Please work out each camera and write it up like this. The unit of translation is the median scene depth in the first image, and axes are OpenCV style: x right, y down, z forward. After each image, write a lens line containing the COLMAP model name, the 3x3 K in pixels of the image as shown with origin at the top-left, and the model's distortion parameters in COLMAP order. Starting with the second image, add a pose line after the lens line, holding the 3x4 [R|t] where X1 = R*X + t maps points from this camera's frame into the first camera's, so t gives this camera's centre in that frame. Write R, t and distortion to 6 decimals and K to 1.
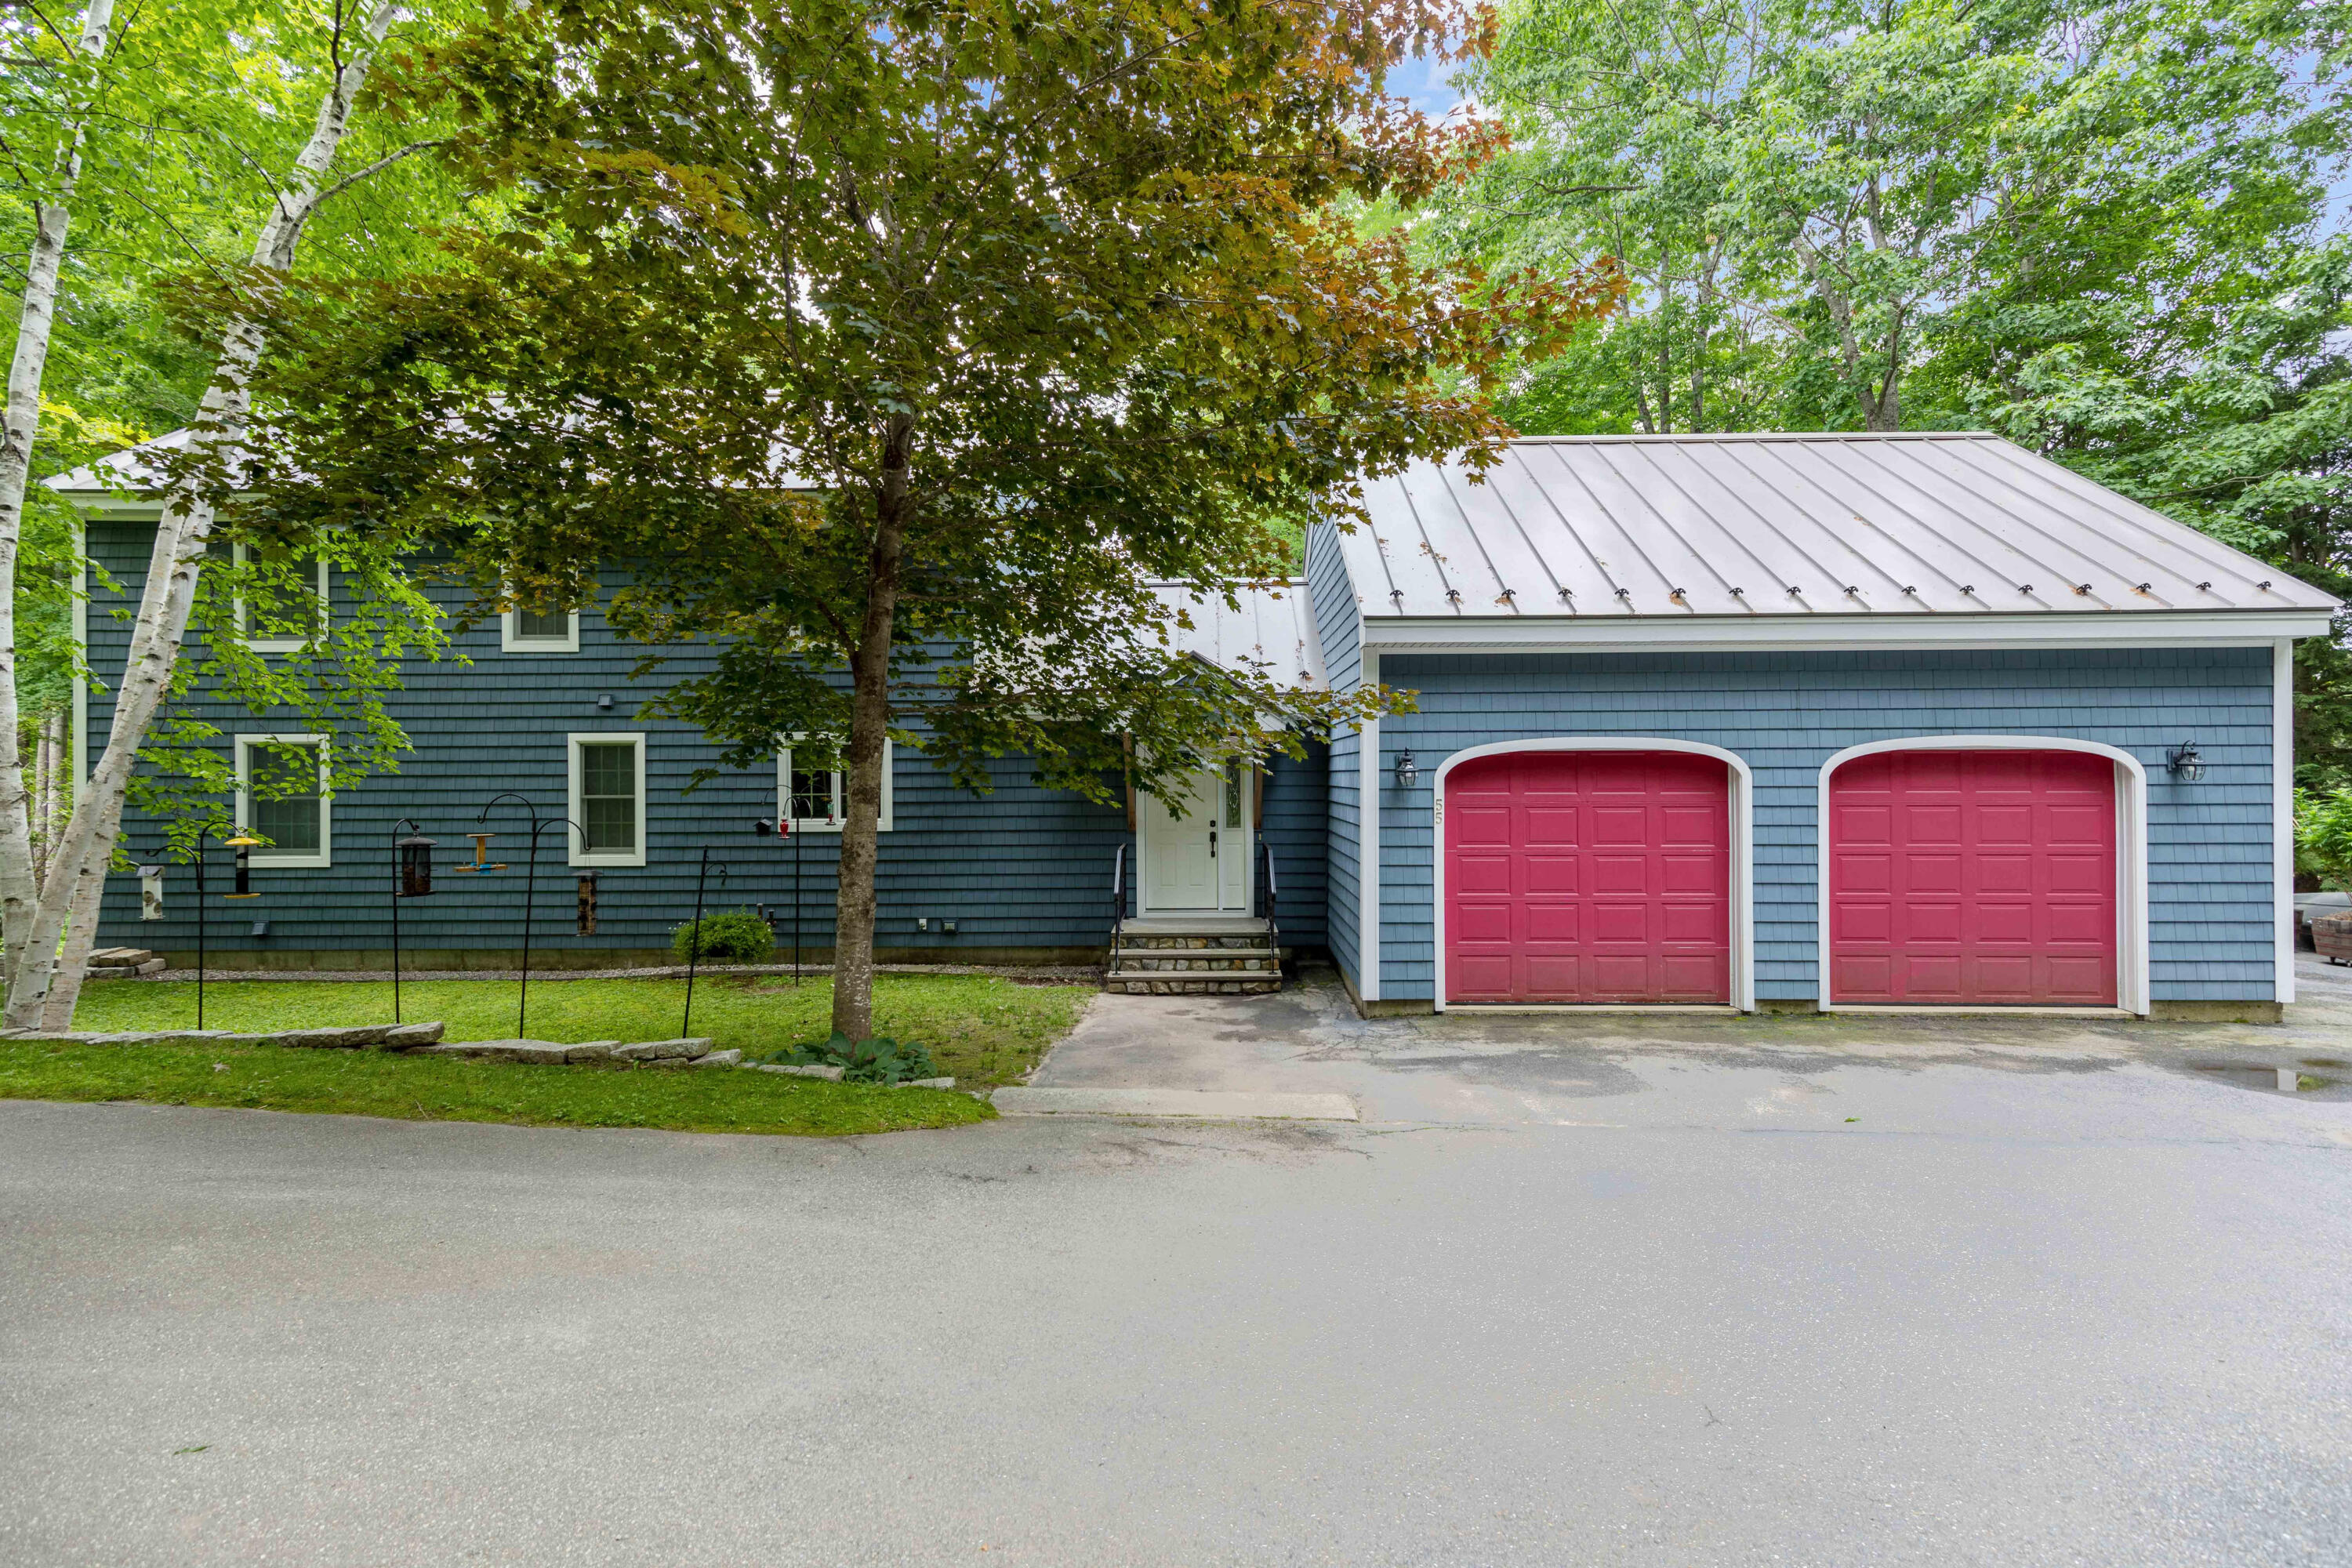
lens RADIAL K [[1063.3, 0, 1187.7], [0, 1063.3, 773.9], [0, 0, 1]] dist [0.027838, 0.000155]
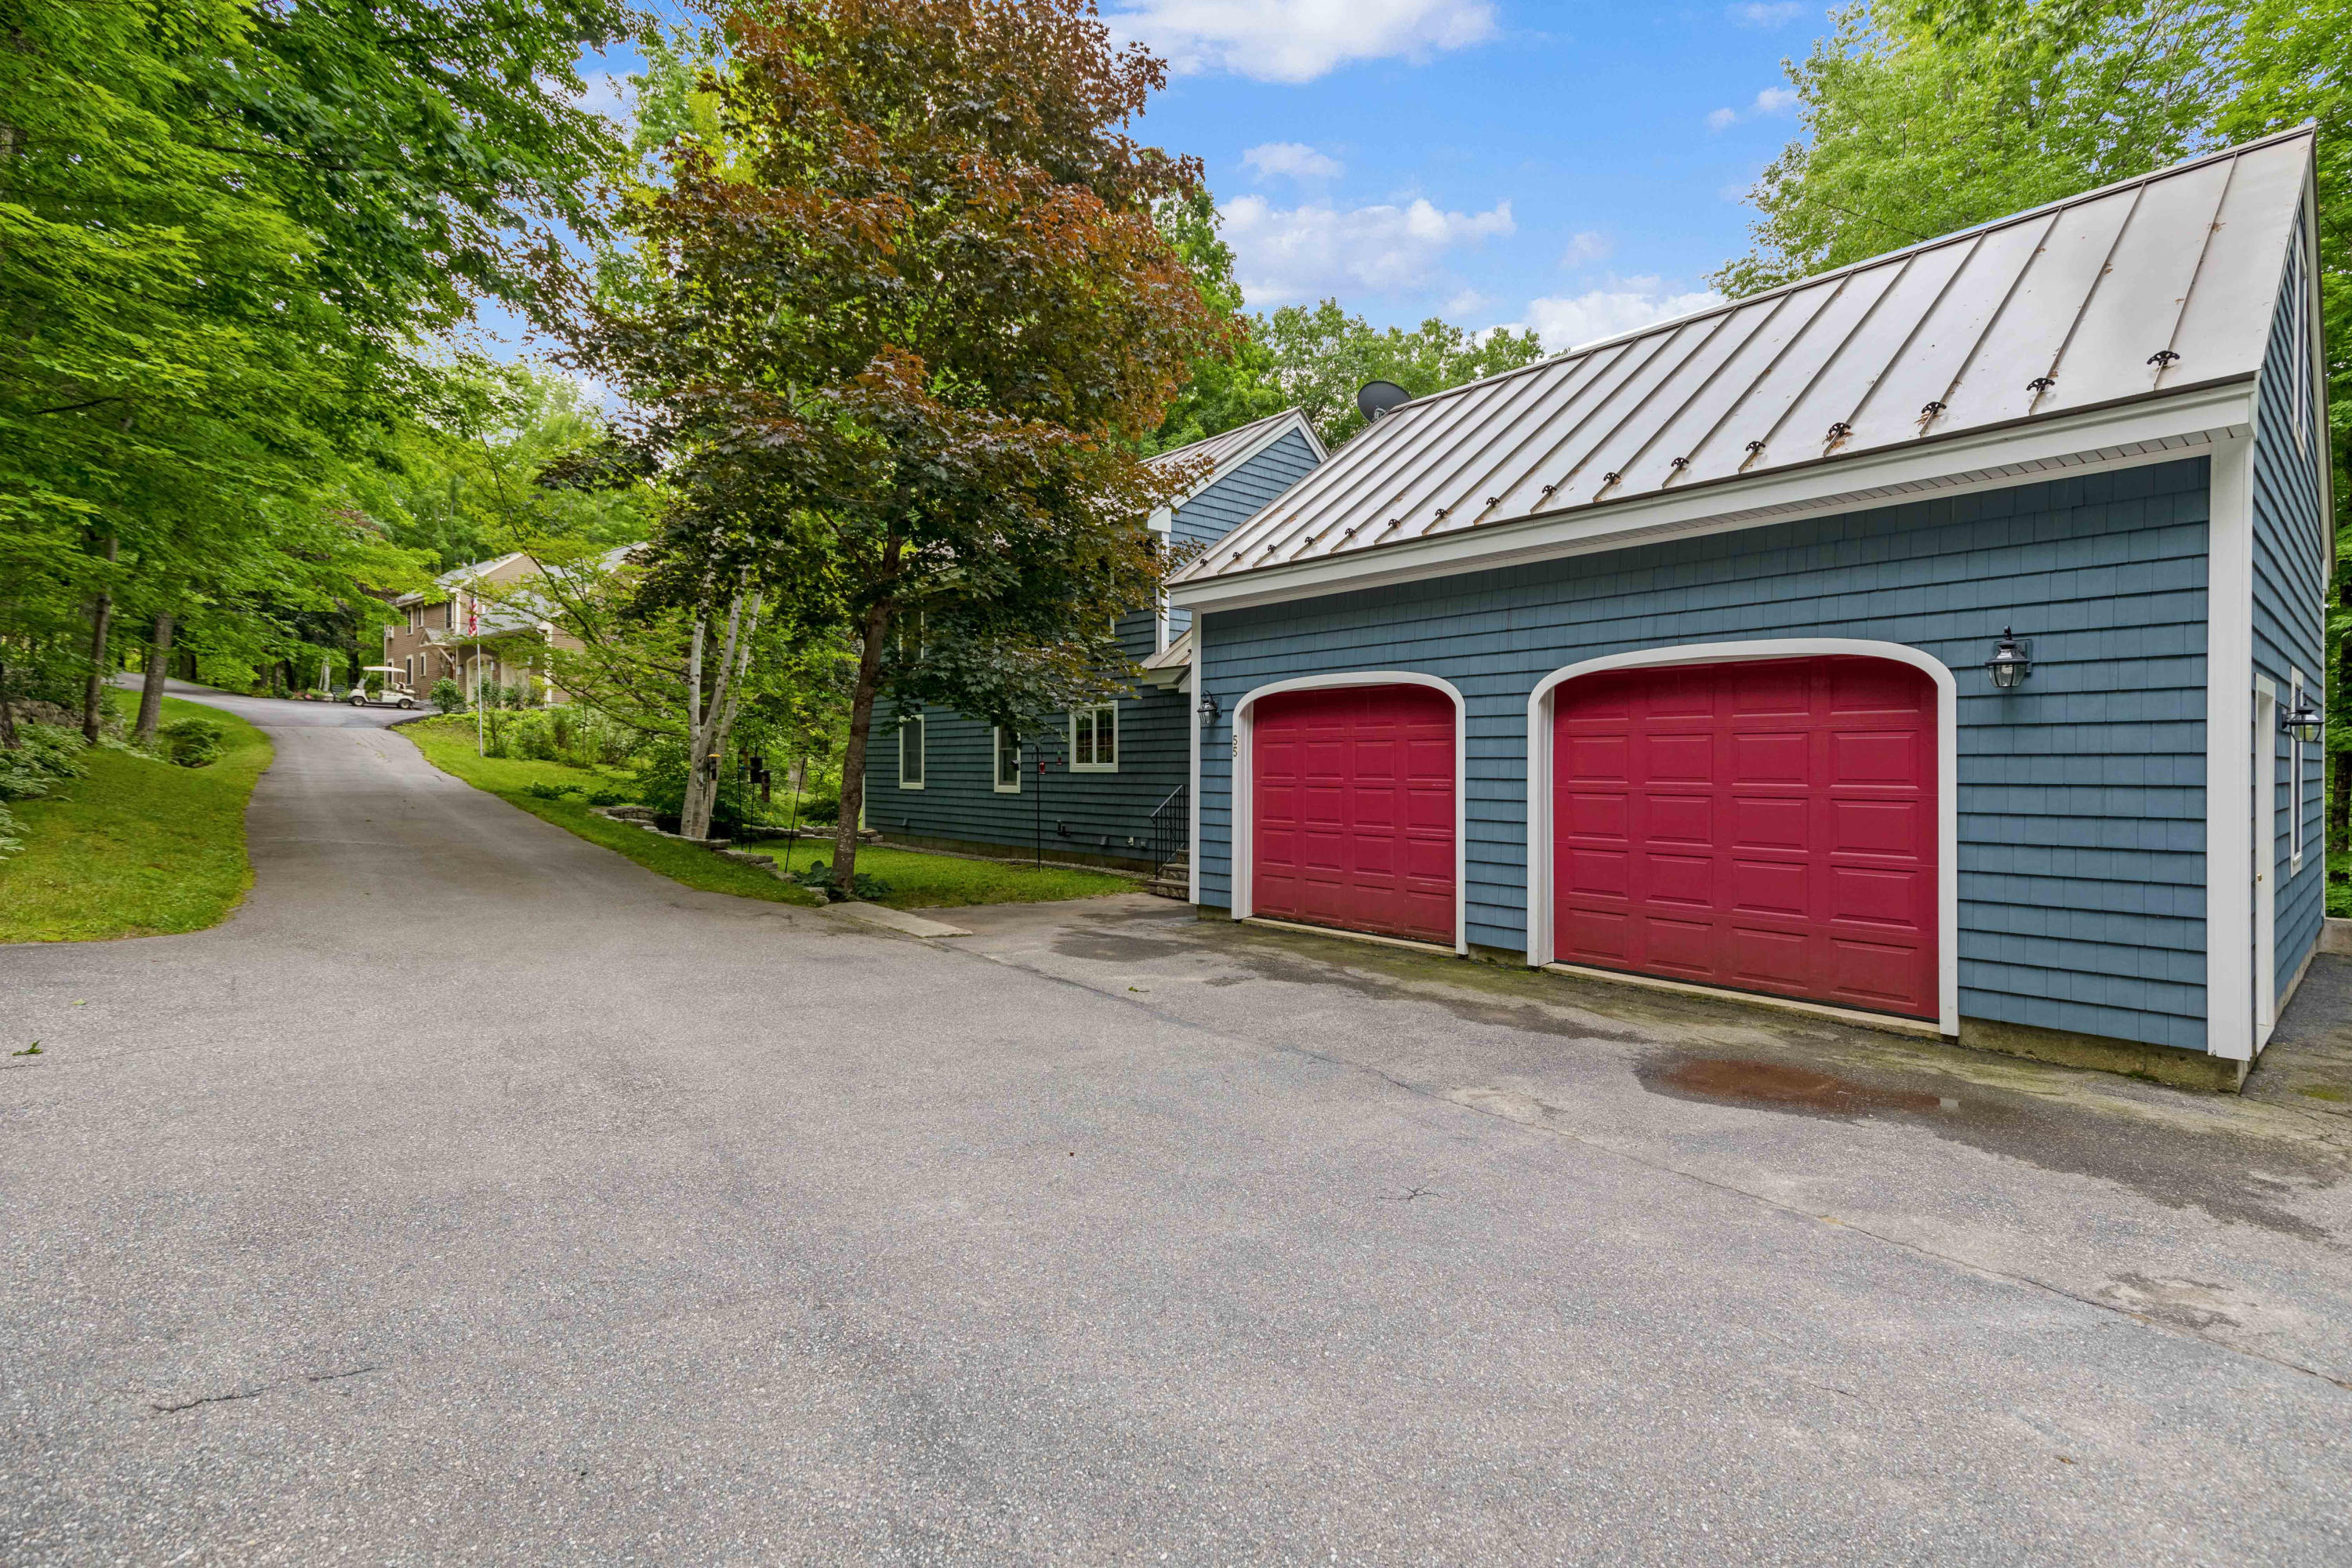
lens RADIAL K [[1063.3, 0, 1187.7], [0, 1063.3, 773.9], [0, 0, 1]] dist [0.027838, 0.000155]
pose [[0.667932, 0.011547, -0.744133, 1.058980], [0.006463, 0.999752, 0.021315, 0.040135], [0.744194, -0.019046, 0.667691, 0.195110]]
